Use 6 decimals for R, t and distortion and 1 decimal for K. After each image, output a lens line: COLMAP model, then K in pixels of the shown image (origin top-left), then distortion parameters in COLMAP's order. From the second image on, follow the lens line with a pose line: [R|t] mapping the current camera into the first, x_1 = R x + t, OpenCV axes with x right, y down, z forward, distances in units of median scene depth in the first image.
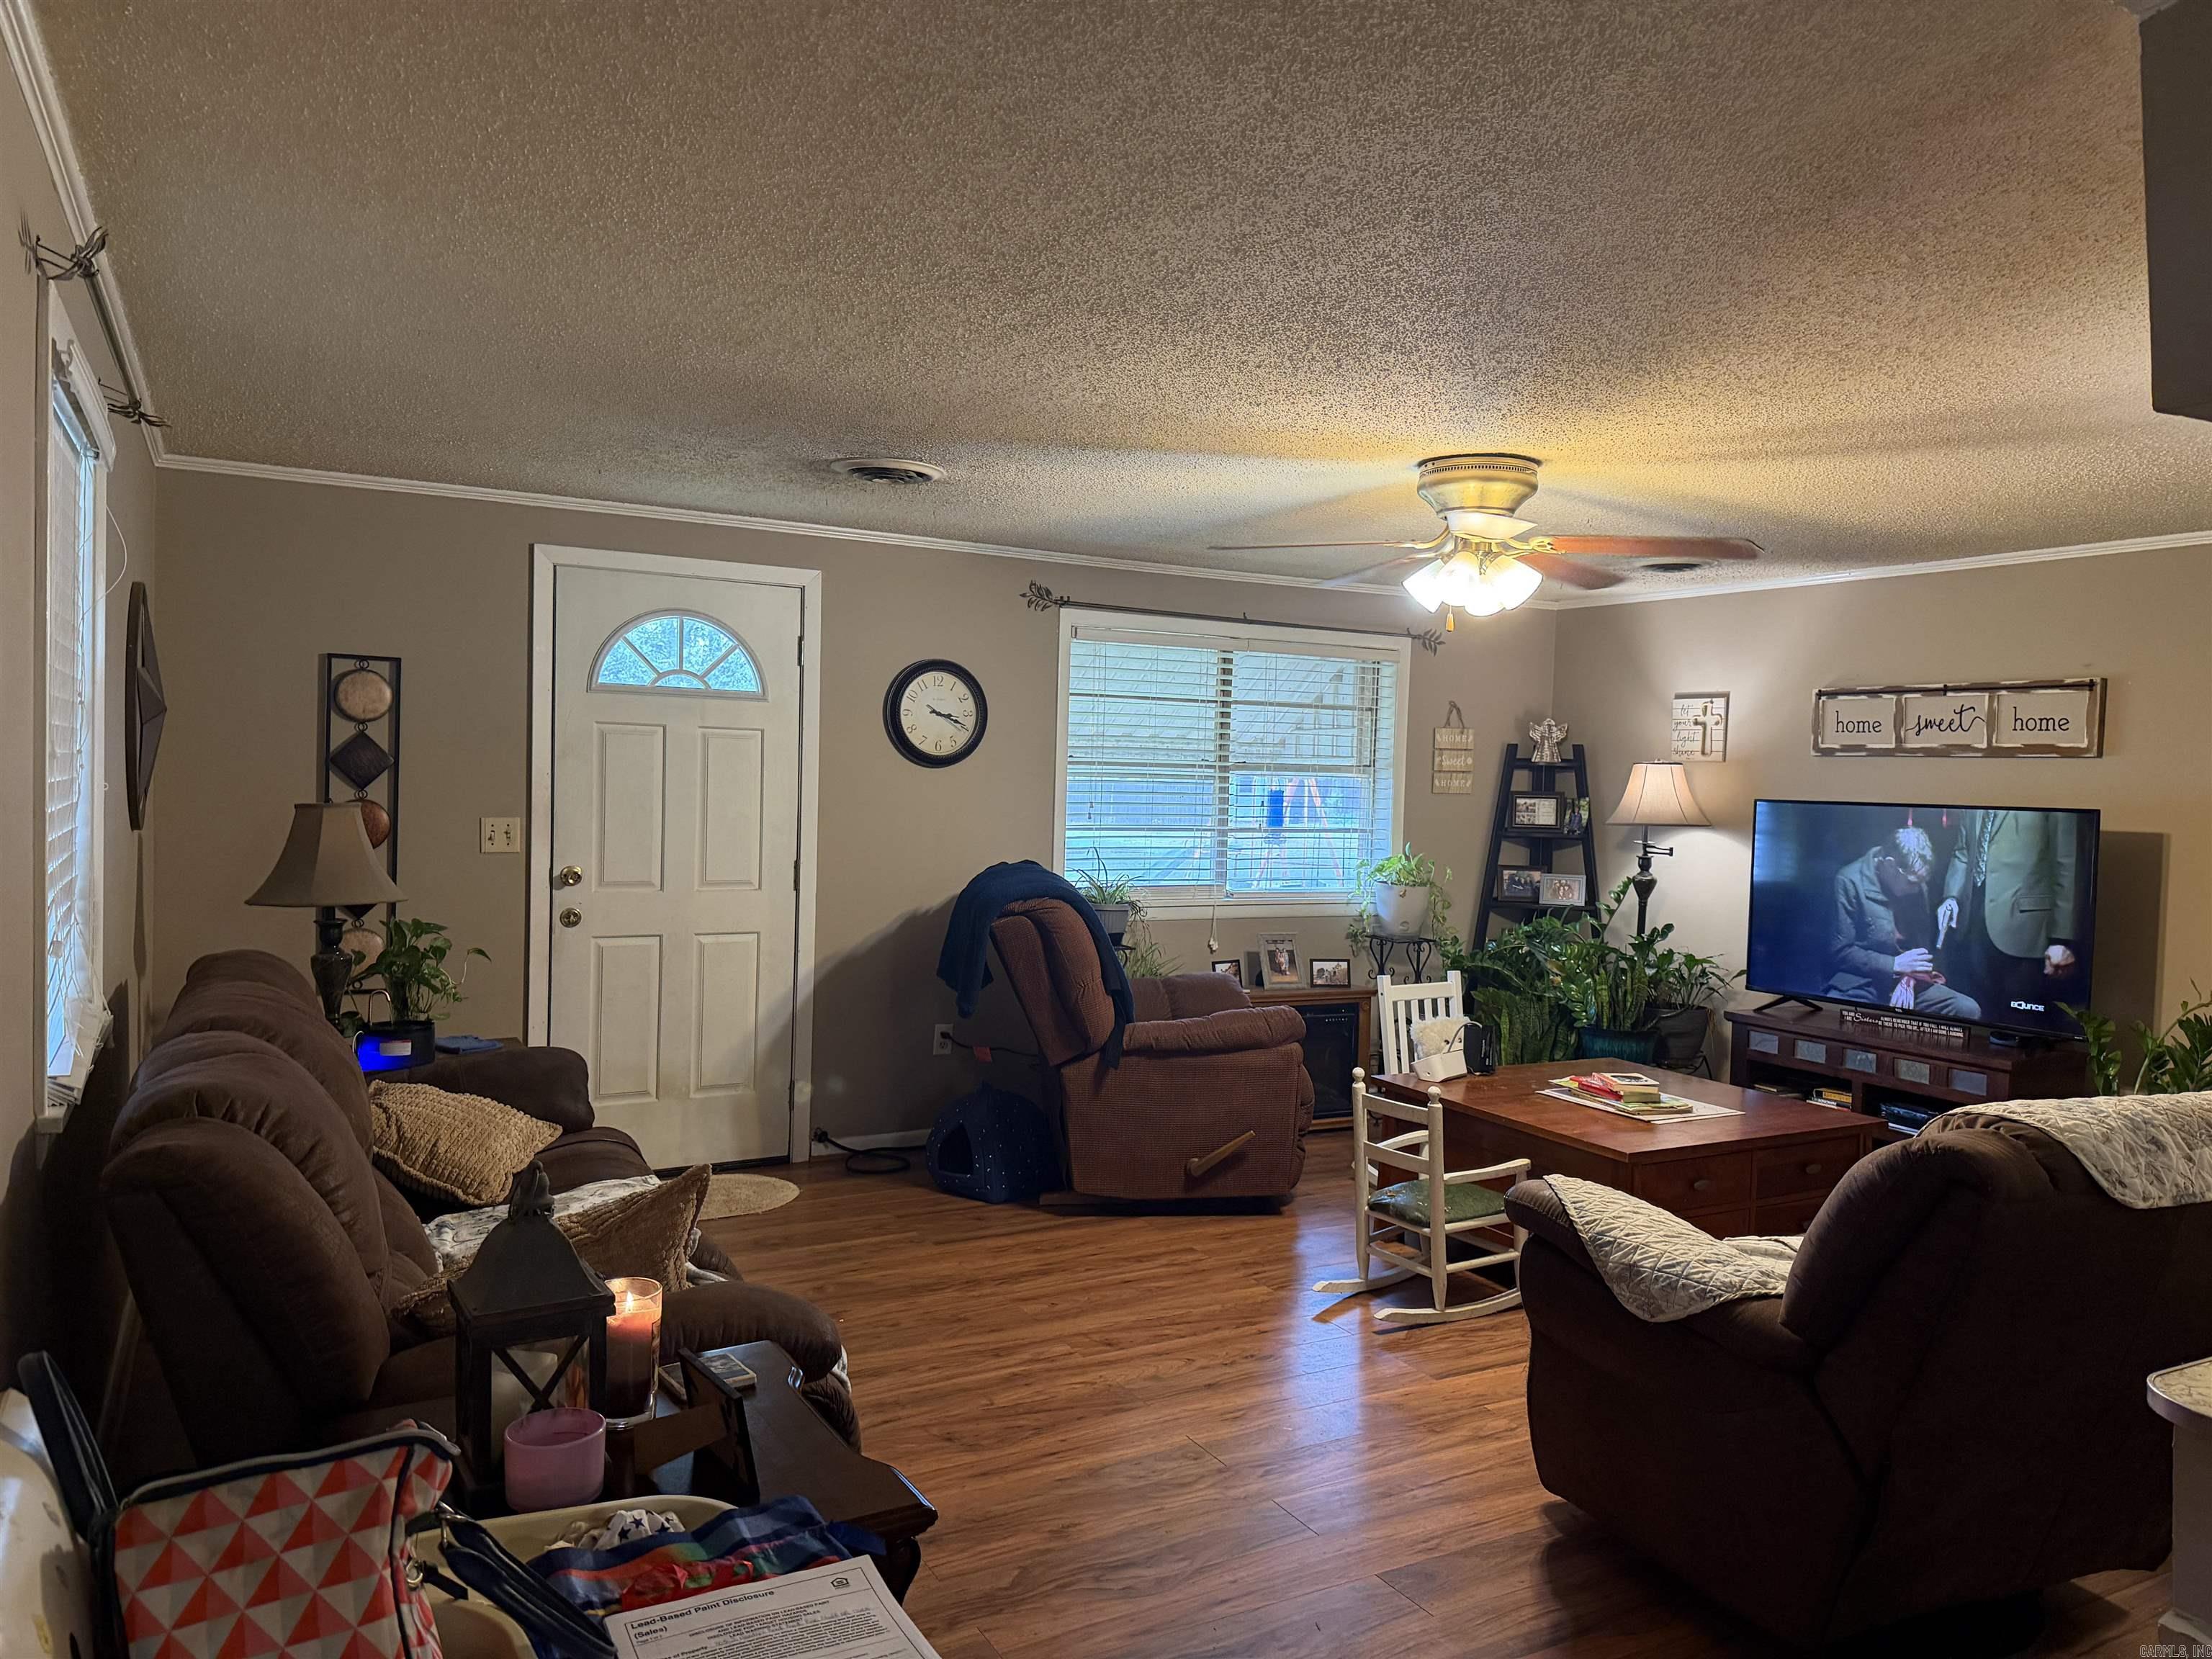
lens RADIAL K [[1553.0, 0, 1122.5], [0, 1553.0, 833.1], [0, 0, 1]] dist [0.070924, -0.001158]
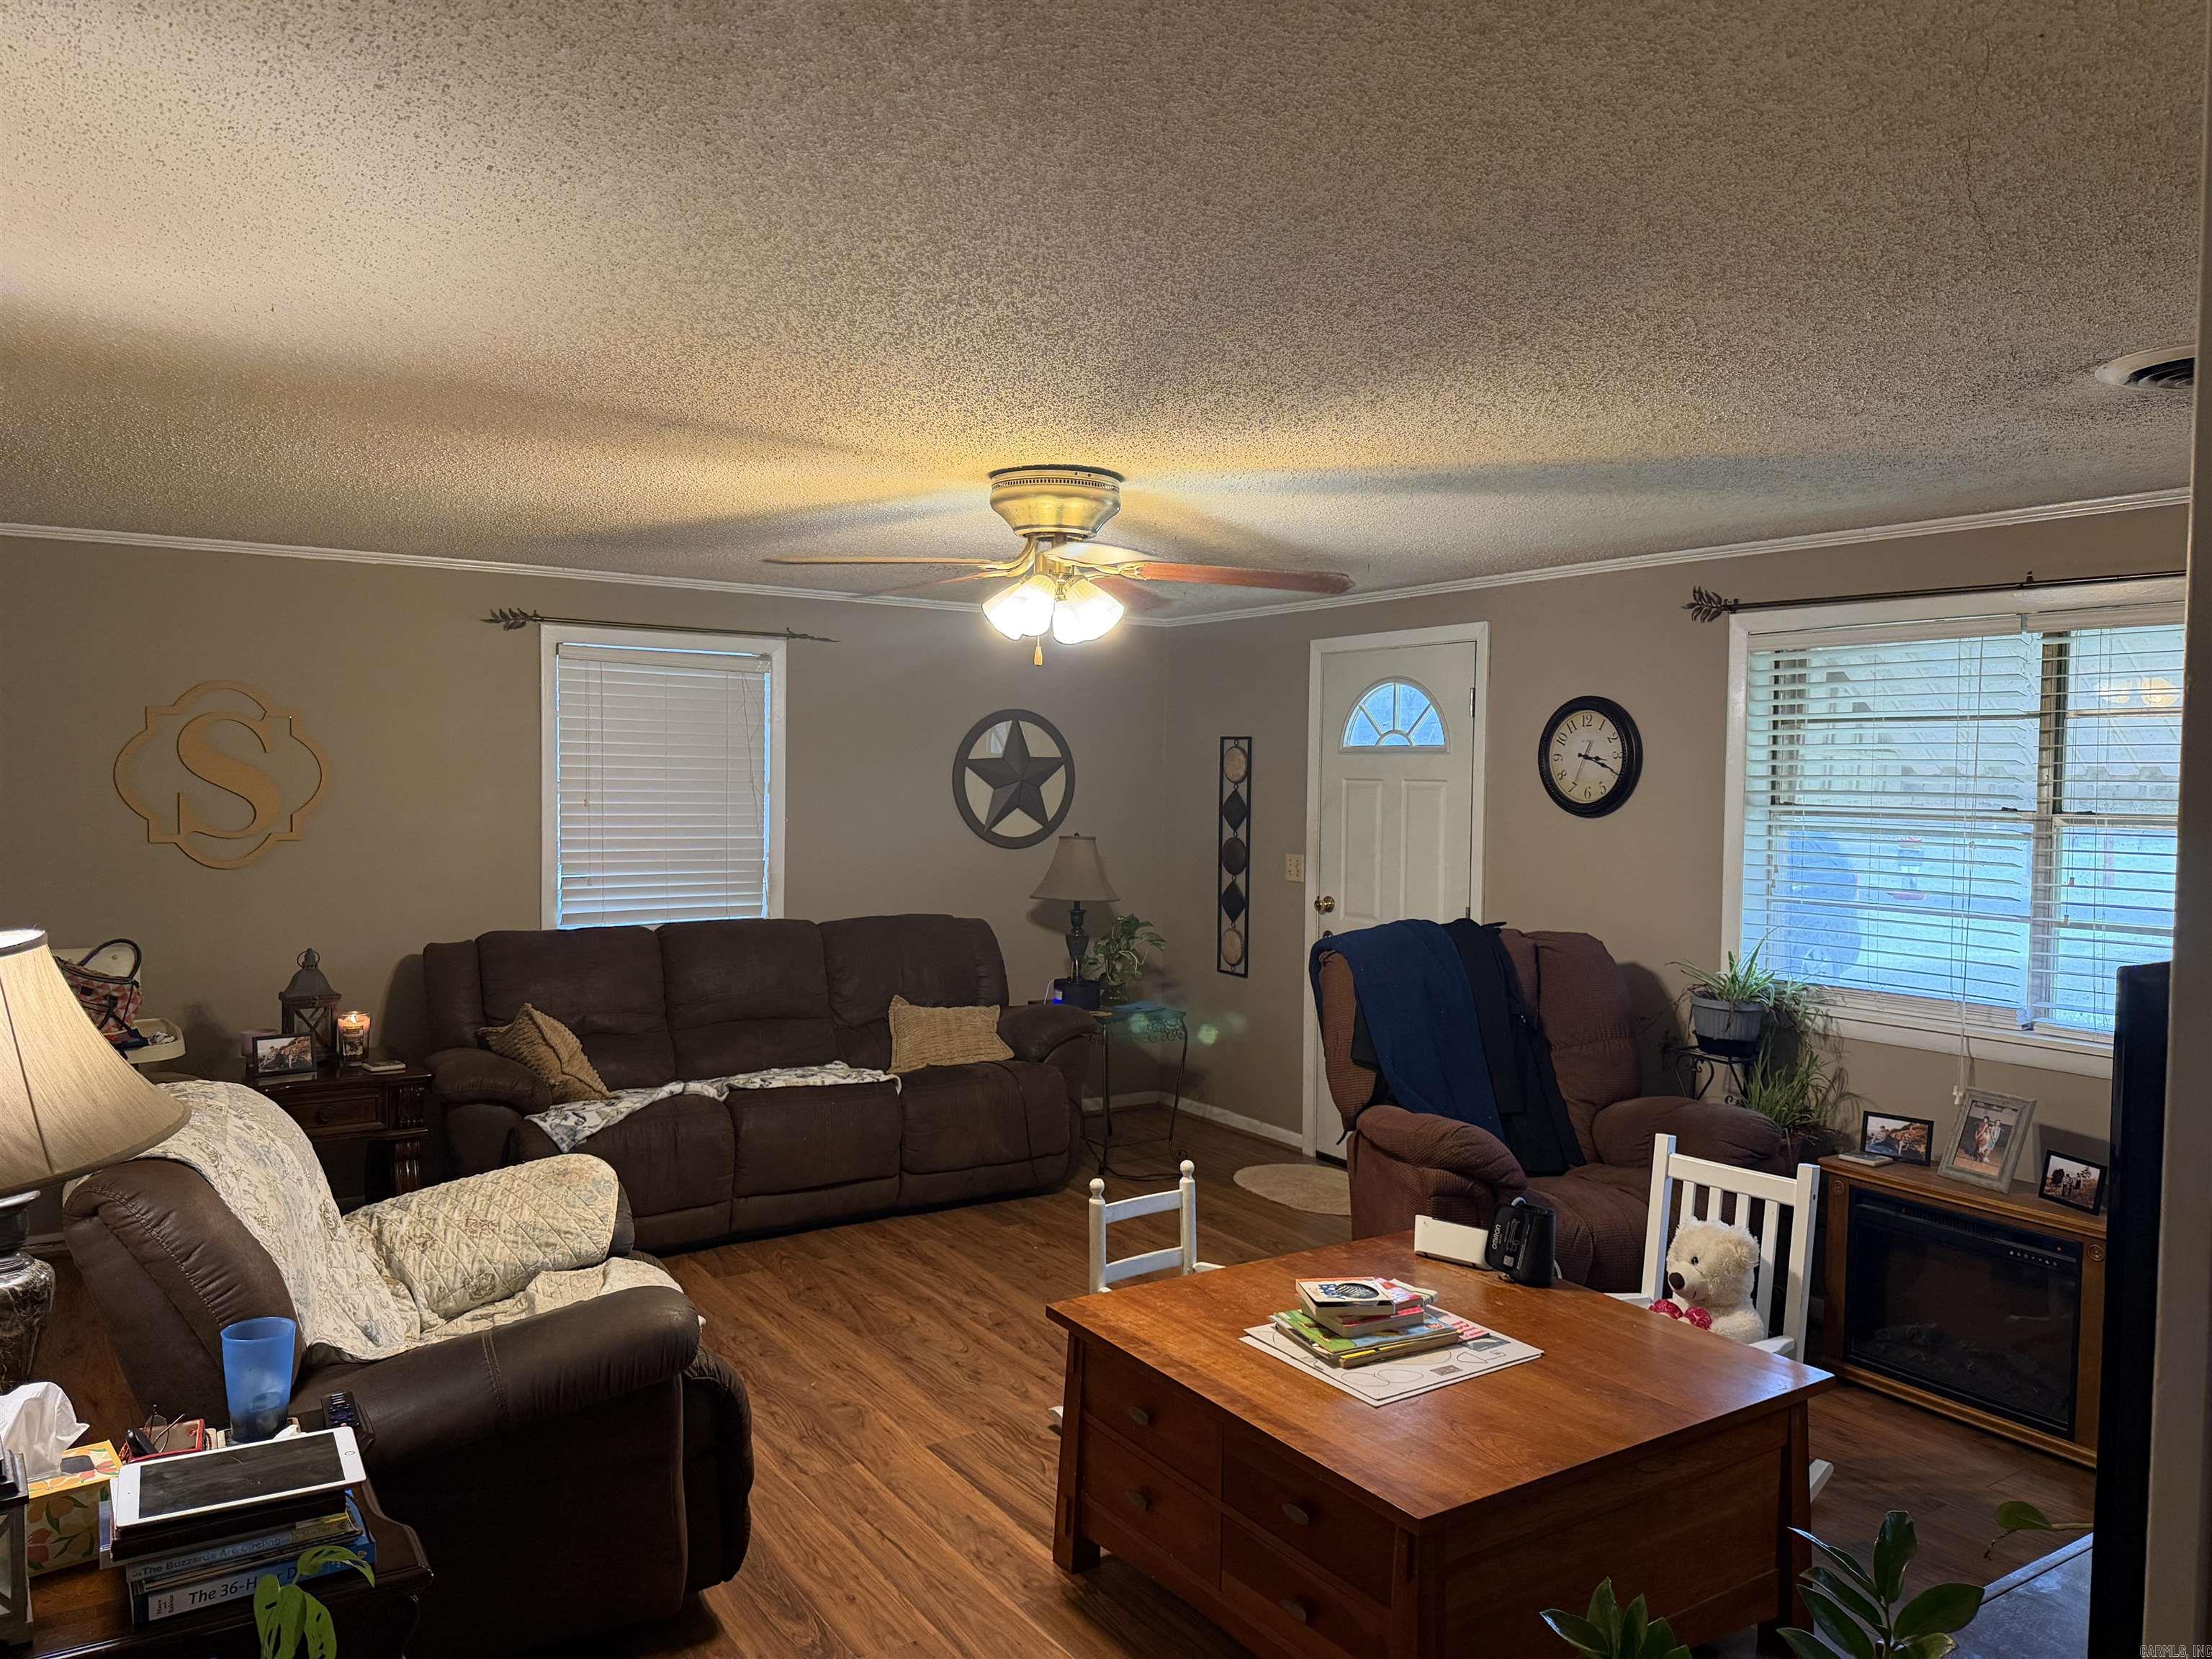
lens RADIAL K [[1553.0, 0, 1122.5], [0, 1553.0, 833.1], [0, 0, 1]] dist [0.070924, -0.001158]
pose [[0.080941, 0.014492, -0.996614, 0.803248], [-0.048603, 0.998762, 0.010576, -0.031723], [0.995533, 0.047582, 0.081545, 0.701851]]
